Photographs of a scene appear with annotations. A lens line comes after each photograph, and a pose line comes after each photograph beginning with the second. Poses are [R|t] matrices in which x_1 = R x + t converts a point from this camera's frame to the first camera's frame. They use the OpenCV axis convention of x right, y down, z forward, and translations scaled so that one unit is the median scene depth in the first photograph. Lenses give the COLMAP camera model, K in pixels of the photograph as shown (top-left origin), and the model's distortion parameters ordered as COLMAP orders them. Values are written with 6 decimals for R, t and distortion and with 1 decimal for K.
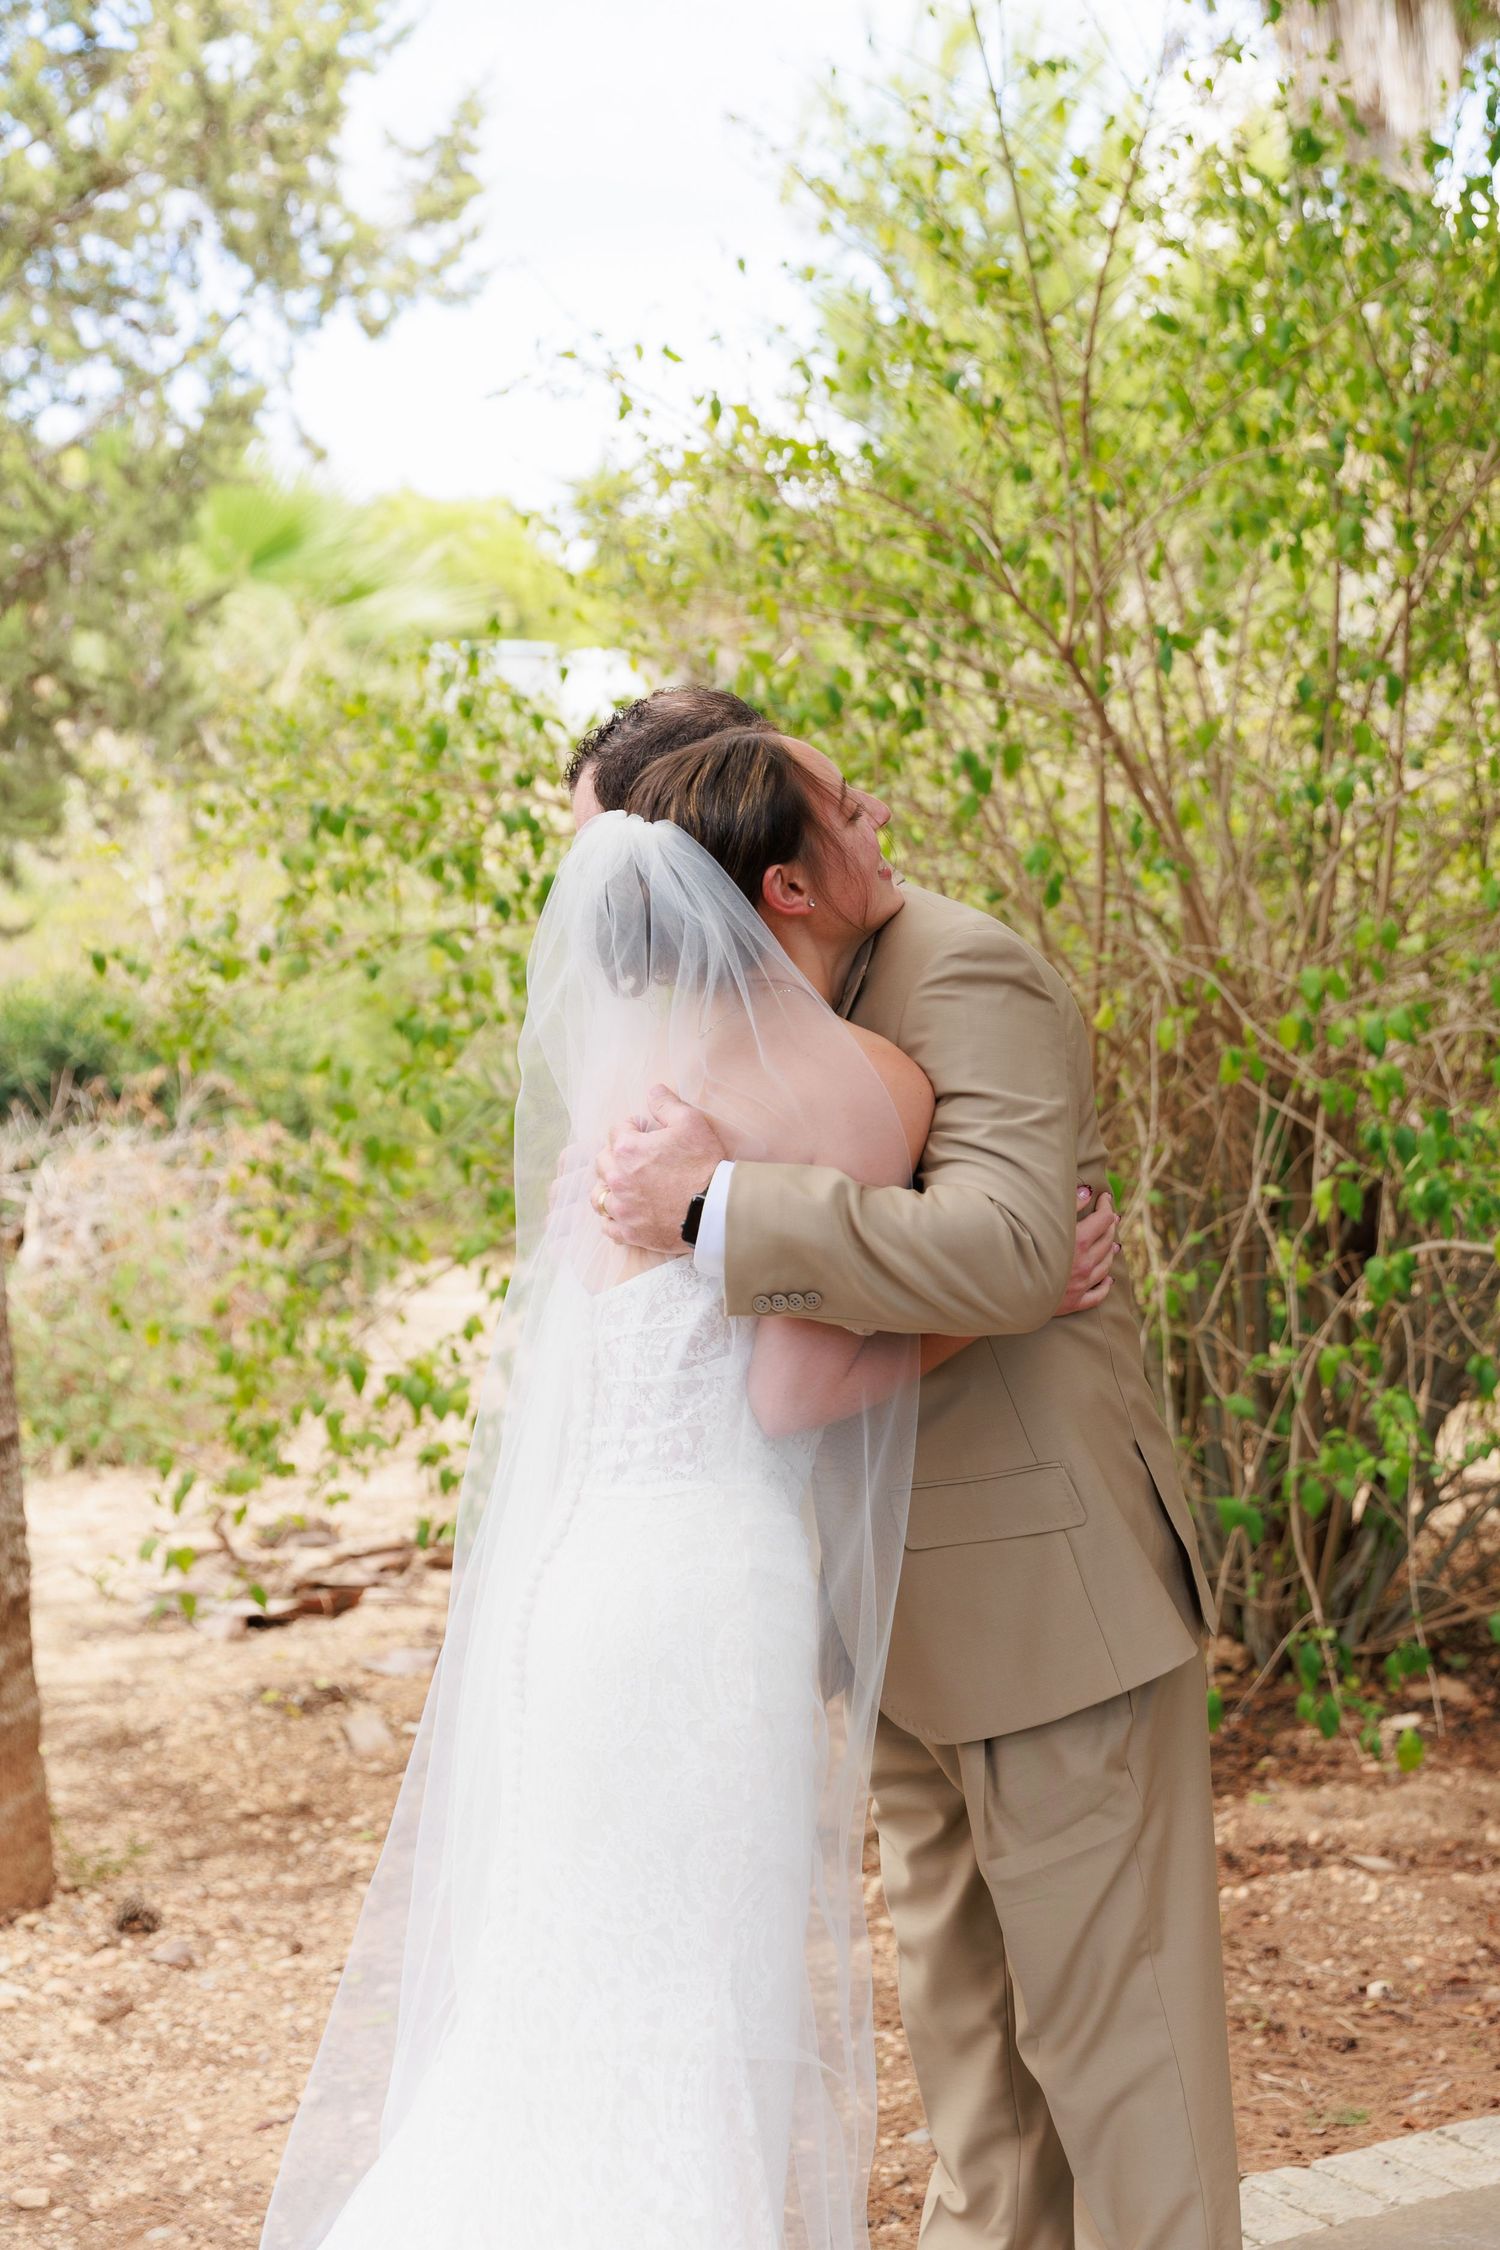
lens RADIAL K [[3421.1, 0, 821.4], [0, 3421.1, 1070.3], [0, 0, 1]] dist [0.006679, -0.018365]
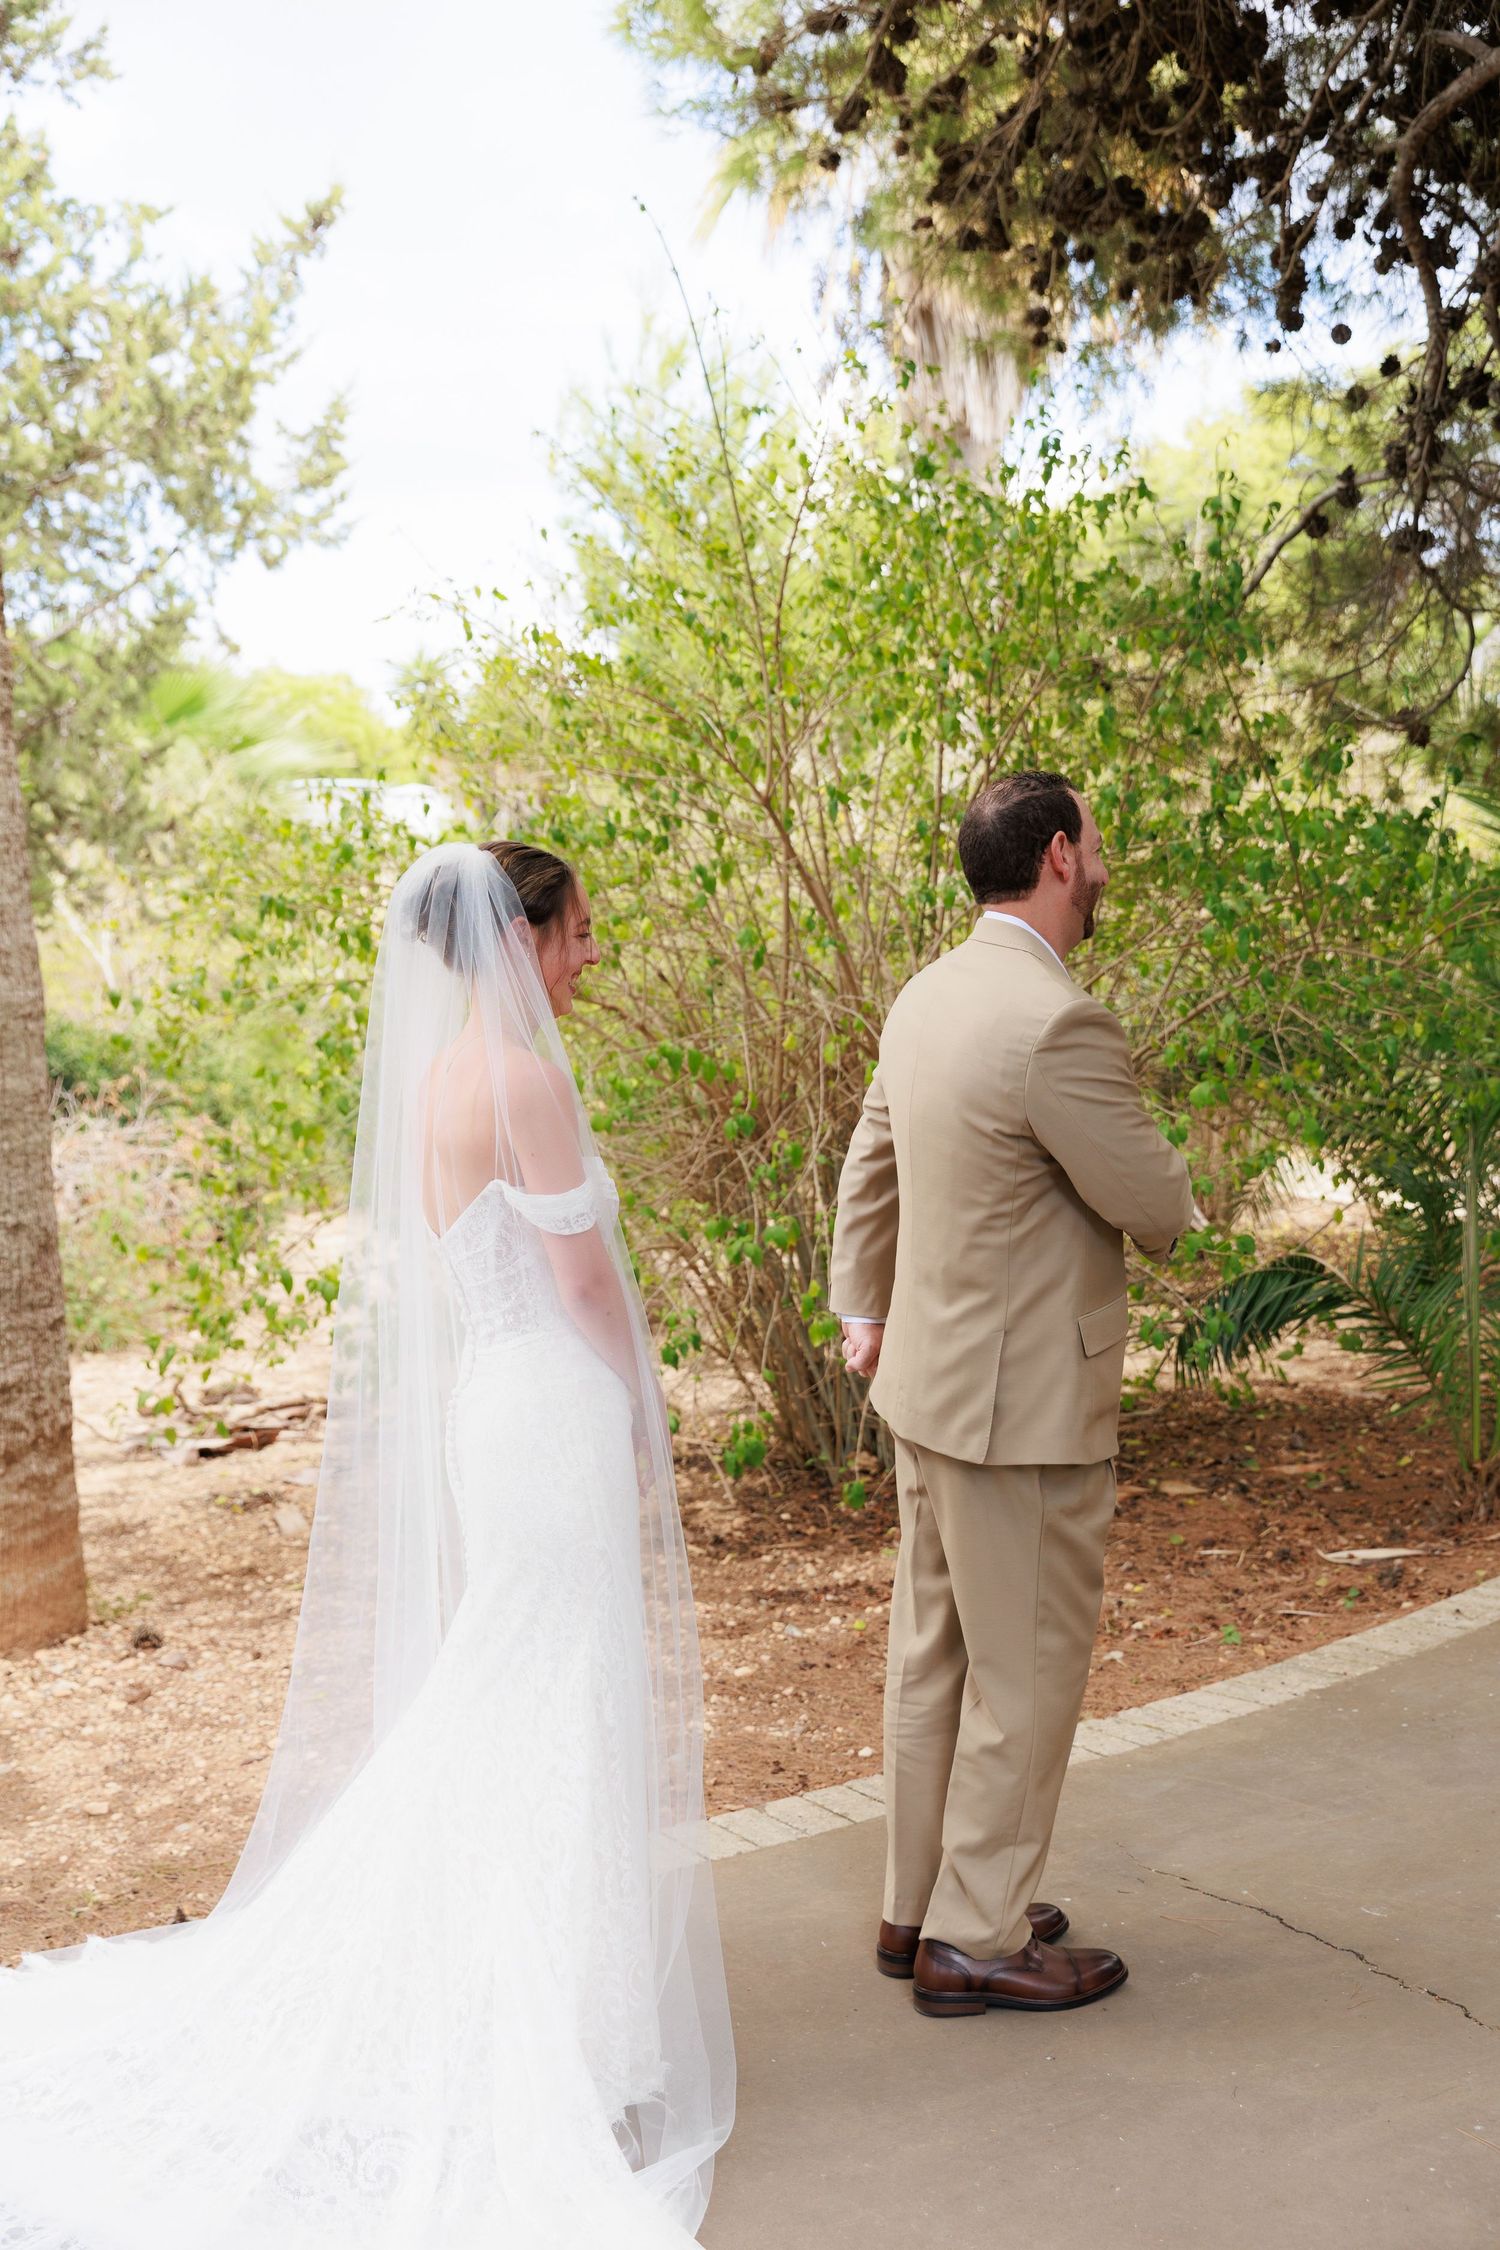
lens RADIAL K [[2501.2, 0, 750.0], [0, 2501.2, 1125.0], [0, 0, 1]] dist [0.037099, -0.026654]
pose [[0.996677, 0.002440, 0.081417, -0.023632], [-0.003601, 0.999894, 0.014123, 0.005538], [-0.081374, -0.014369, 0.996580, -0.100290]]
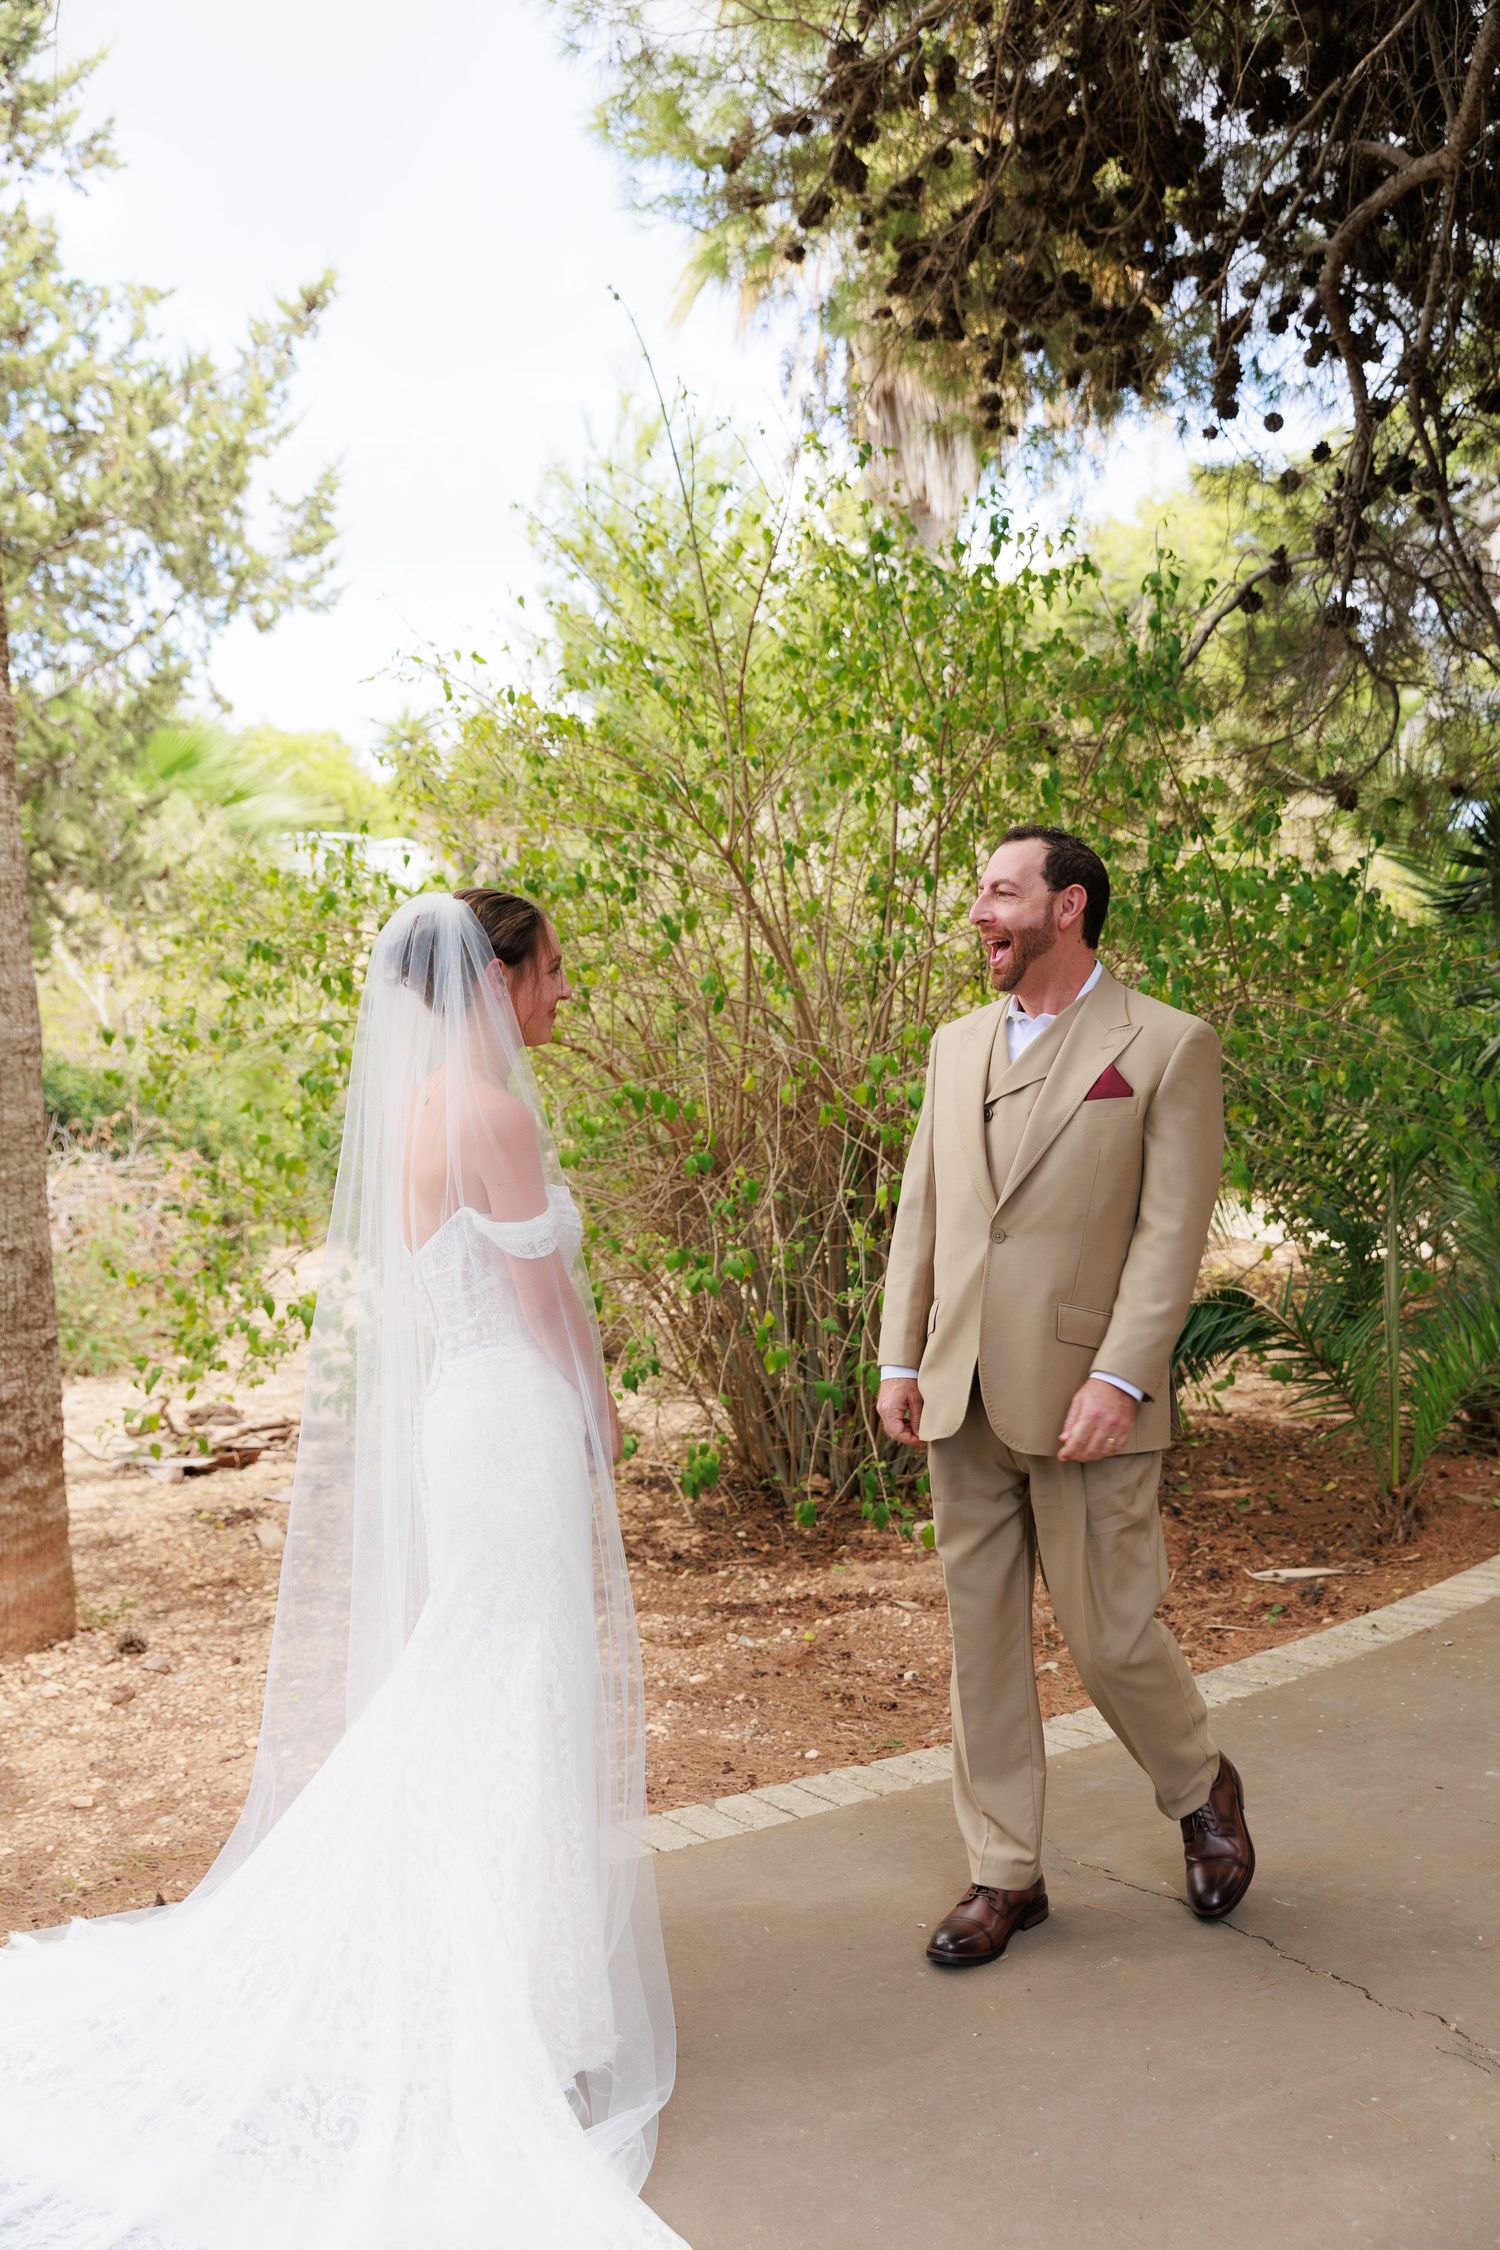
lens RADIAL K [[2413.5, 0, 740.5], [0, 2413.5, 1136.6], [0, 0, 1]] dist [0.025724, -0.015771]
pose [[0.995966, 0.012212, 0.088892, -0.019958], [-0.012254, 0.999925, -0.000066, 0.009256], [-0.088887, -0.001024, 0.996041, -0.119233]]
